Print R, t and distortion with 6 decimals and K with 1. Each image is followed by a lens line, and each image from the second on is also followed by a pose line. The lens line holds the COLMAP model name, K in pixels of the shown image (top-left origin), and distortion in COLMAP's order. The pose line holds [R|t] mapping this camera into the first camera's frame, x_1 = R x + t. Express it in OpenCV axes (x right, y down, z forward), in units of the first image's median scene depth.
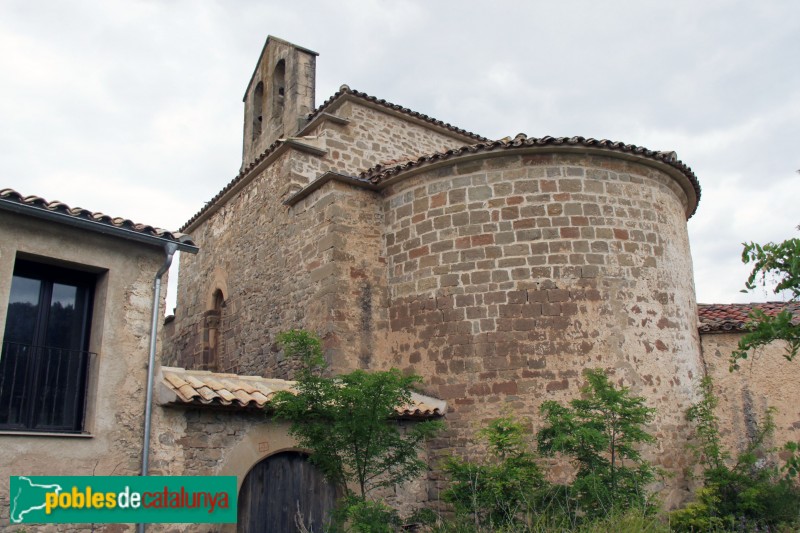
lens RADIAL K [[818.1, 0, 400.0], [0, 818.1, 266.5], [0, 0, 1]] dist [-0.072159, 0.325208]
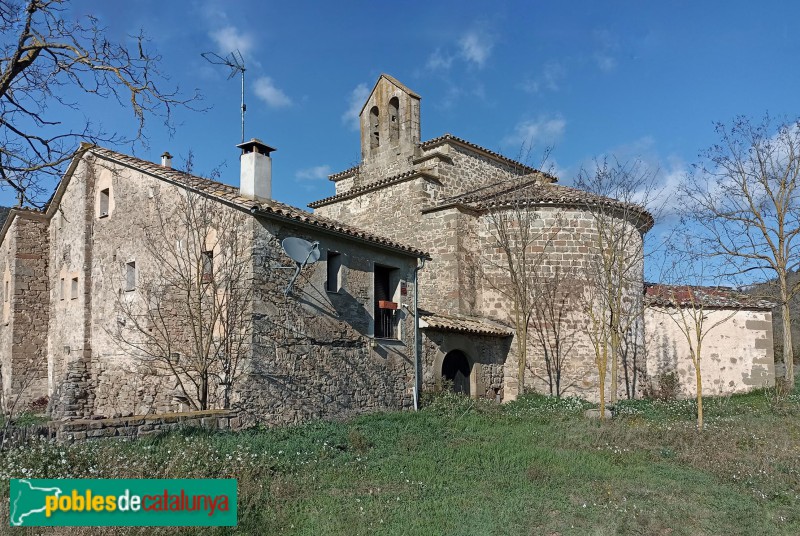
lens RADIAL K [[790.5, 0, 400.0], [0, 790.5, 268.0], [0, 0, 1]] dist [0.185062, 0.002398]
pose [[0.994172, 0.082842, 0.068985, -0.335759], [-0.089920, 0.990211, 0.106753, -0.152539], [-0.059466, -0.112334, 0.991889, -0.828569]]
